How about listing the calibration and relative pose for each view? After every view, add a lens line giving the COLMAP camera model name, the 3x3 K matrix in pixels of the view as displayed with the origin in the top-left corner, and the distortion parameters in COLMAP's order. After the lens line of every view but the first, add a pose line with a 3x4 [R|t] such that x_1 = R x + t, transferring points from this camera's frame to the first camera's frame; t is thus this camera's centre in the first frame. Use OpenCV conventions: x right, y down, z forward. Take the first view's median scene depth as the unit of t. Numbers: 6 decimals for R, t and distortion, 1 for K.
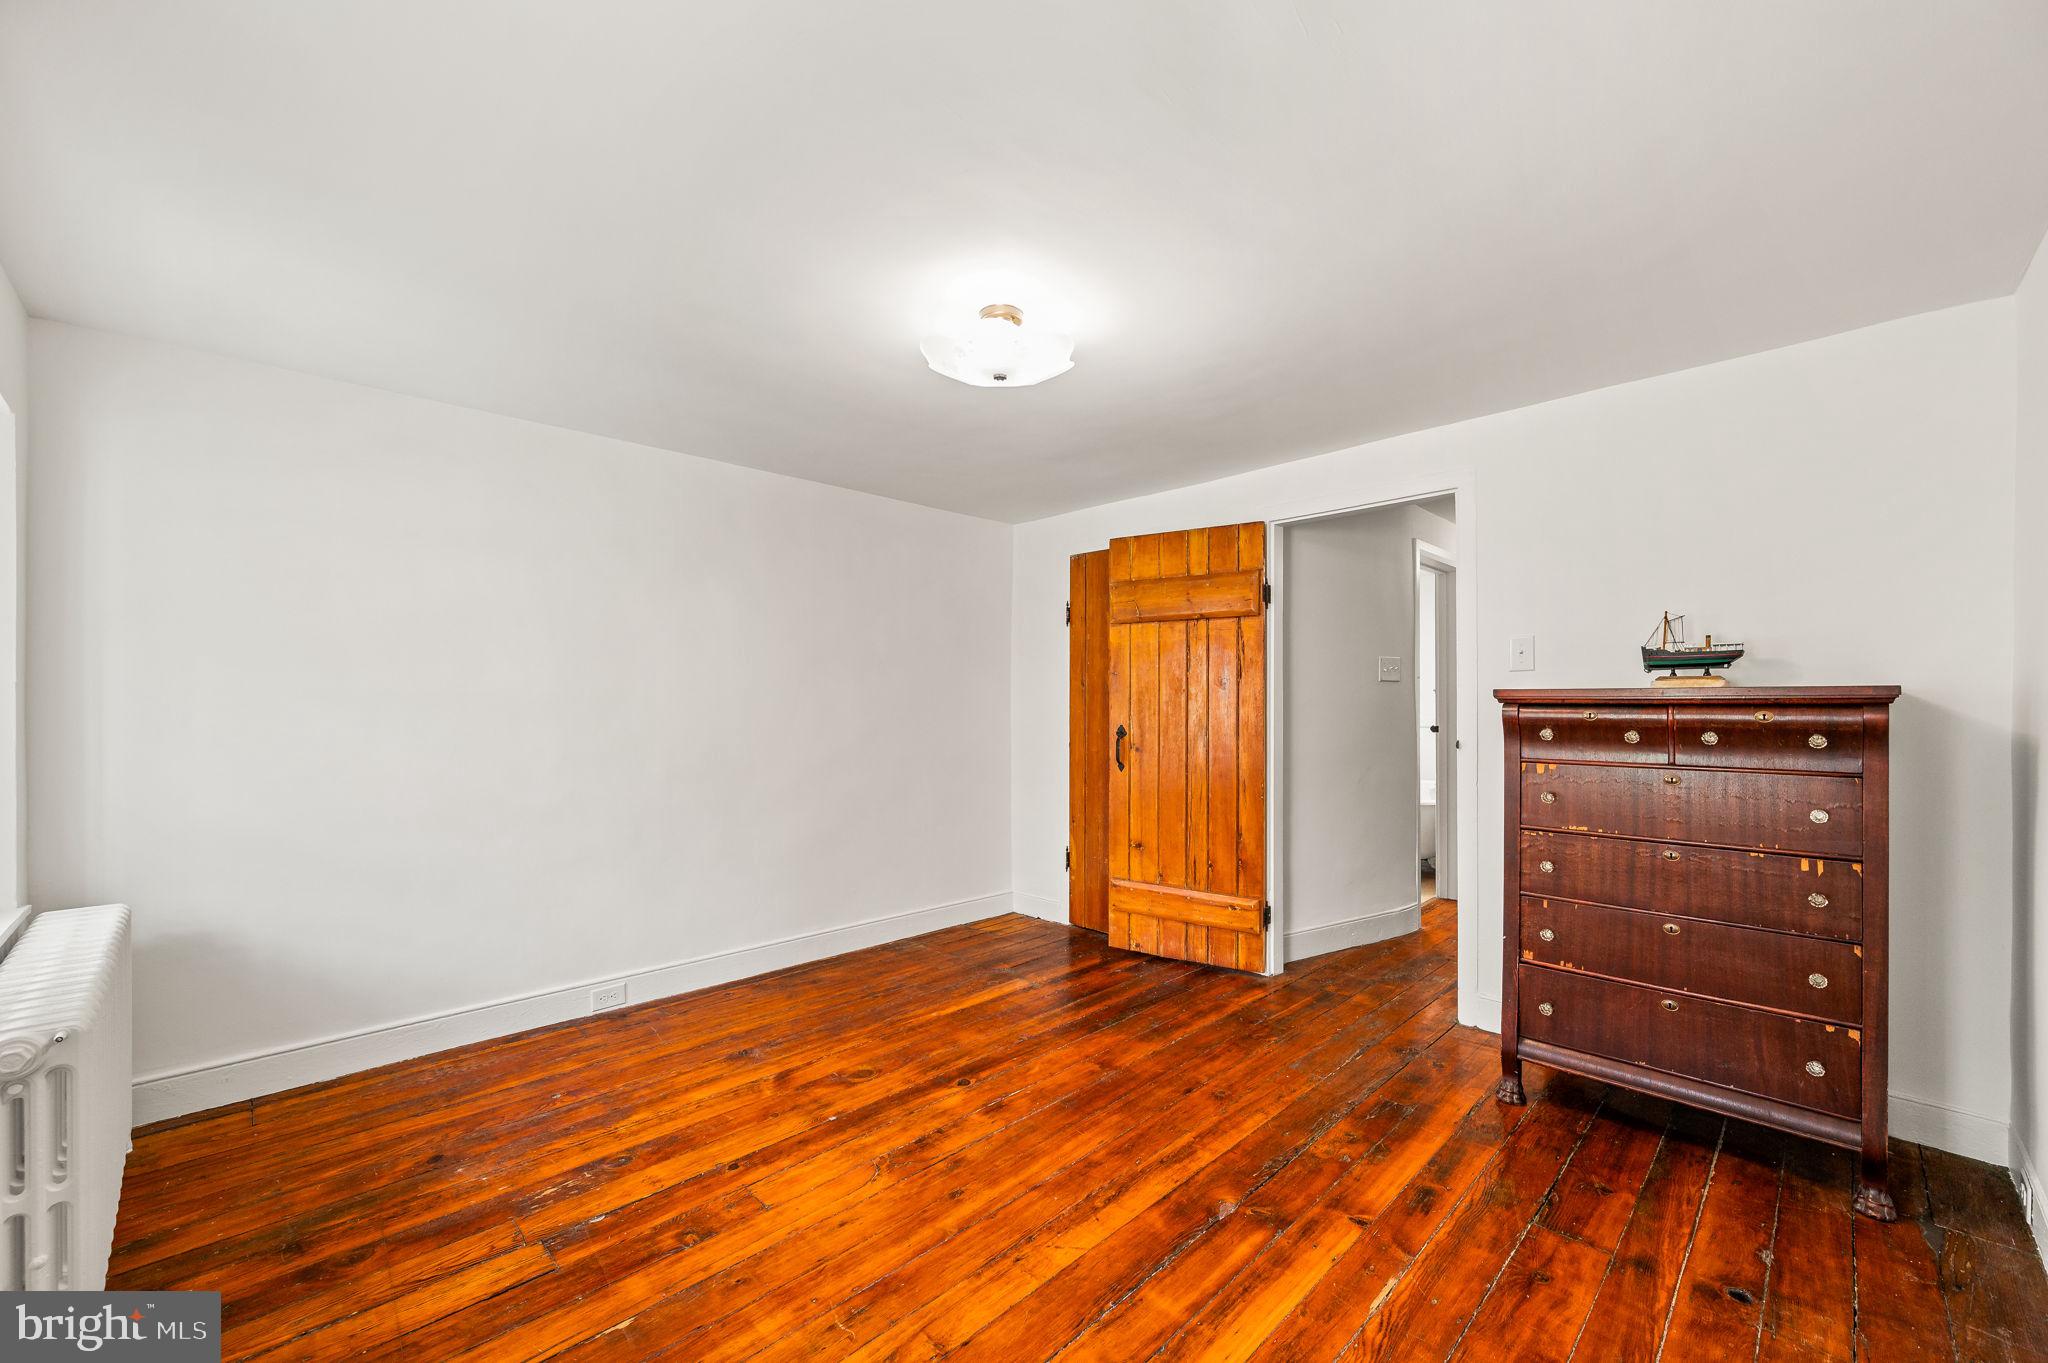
lens RADIAL K [[822.0, 0, 1020.5], [0, 822.0, 695.7], [0, 0, 1]] dist [0.000009, -0.000012]
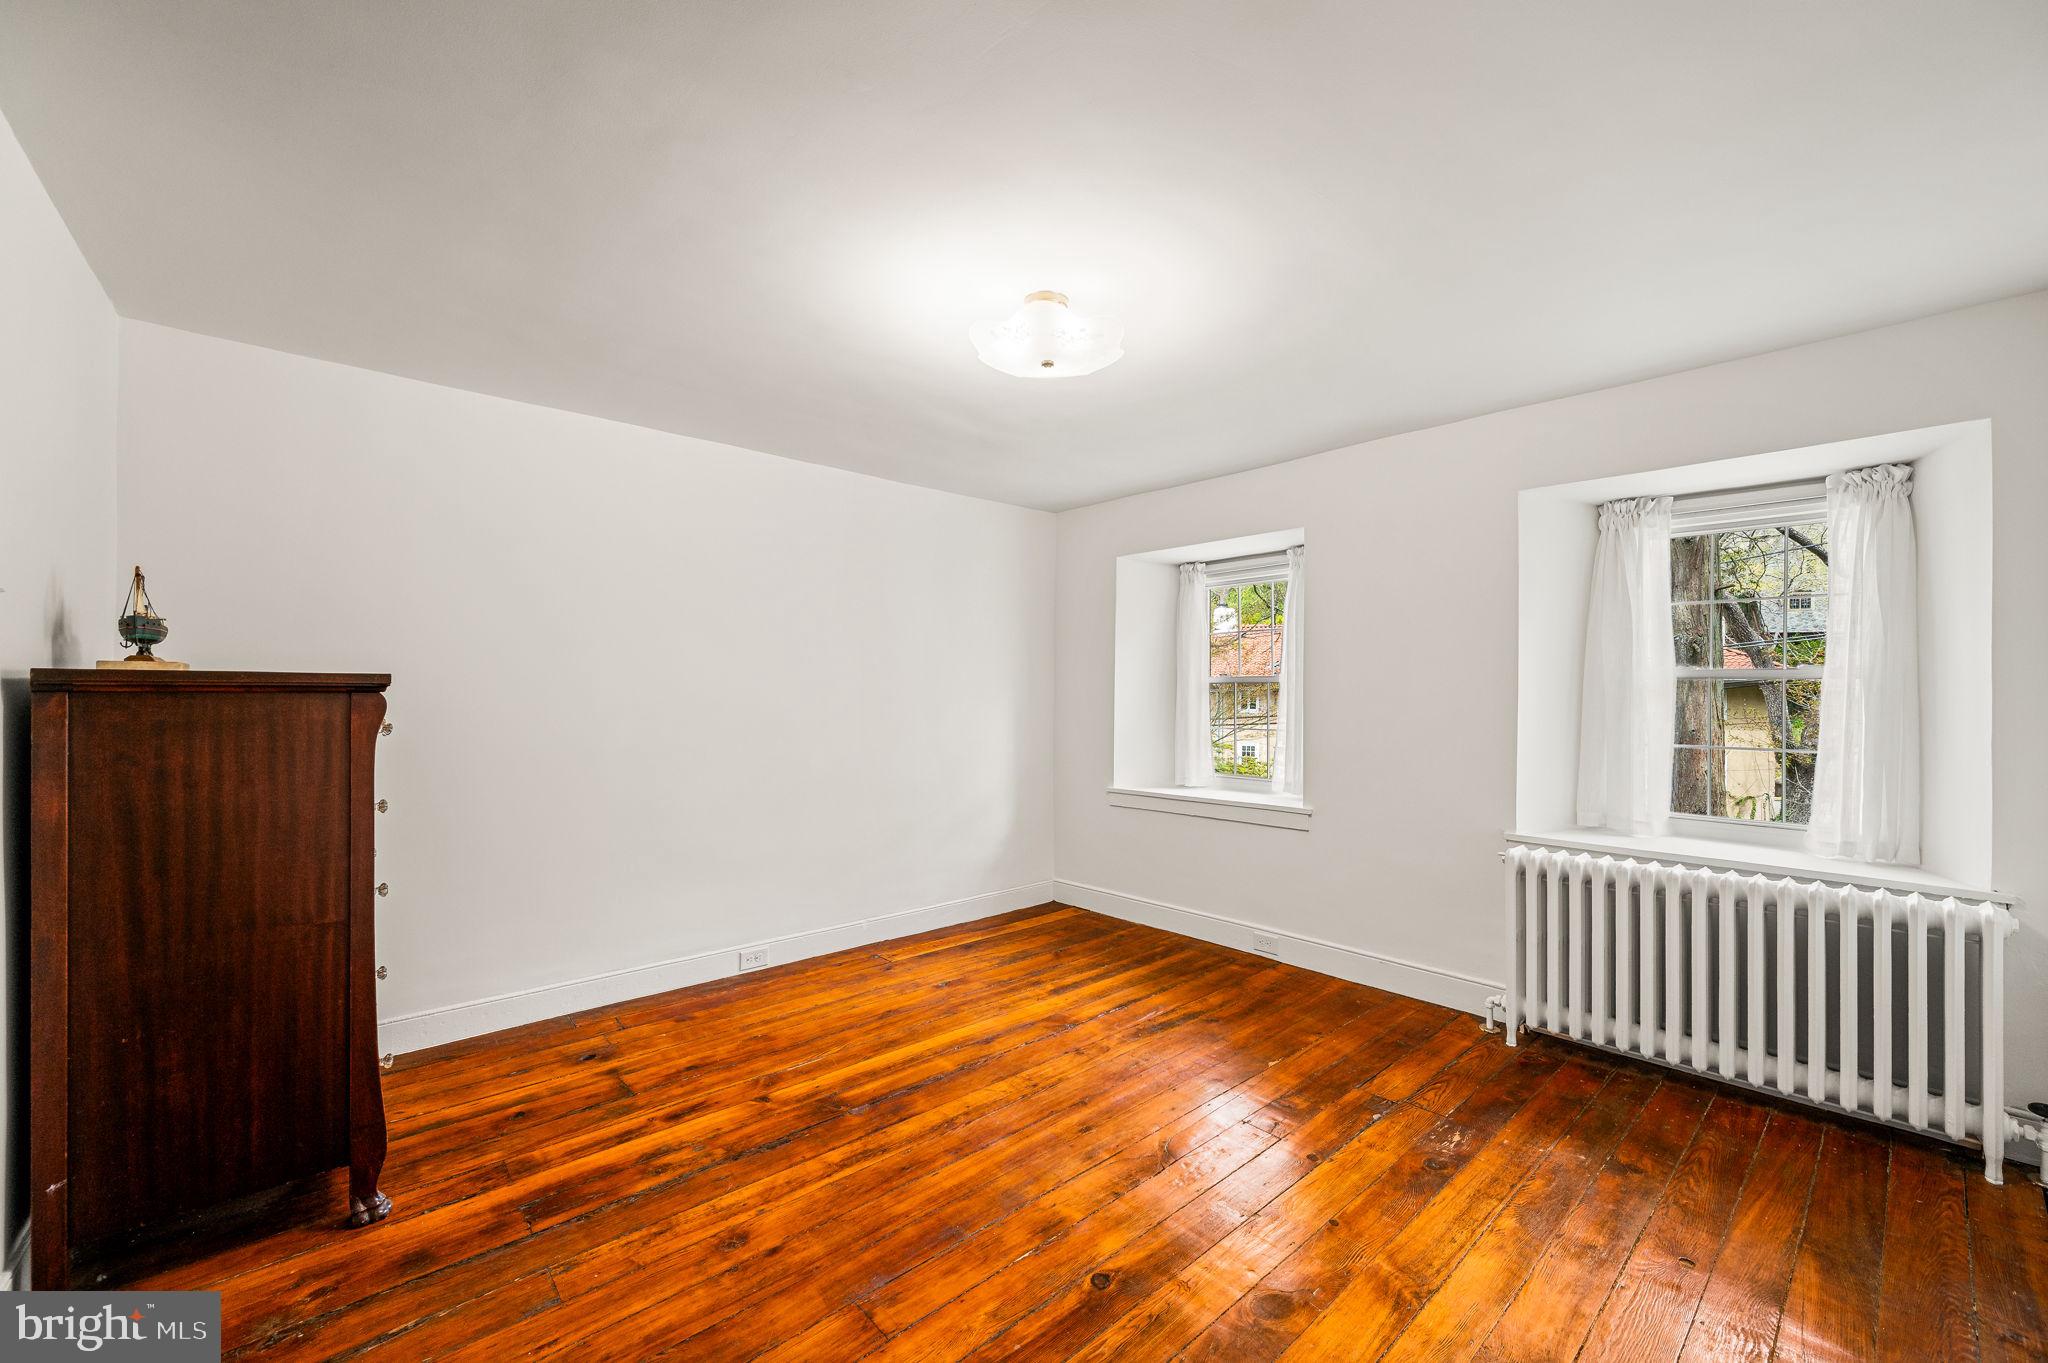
lens RADIAL K [[822.0, 0, 1027.5], [0, 822.0, 692.1], [0, 0, 1]] dist [0.000009, -0.000012]
pose [[-0.998640, -0.005667, 0.051829, -0.050833], [-0.006449, 0.999868, -0.014930, 0.023584], [-0.051737, -0.015244, -0.998544, 1.985735]]
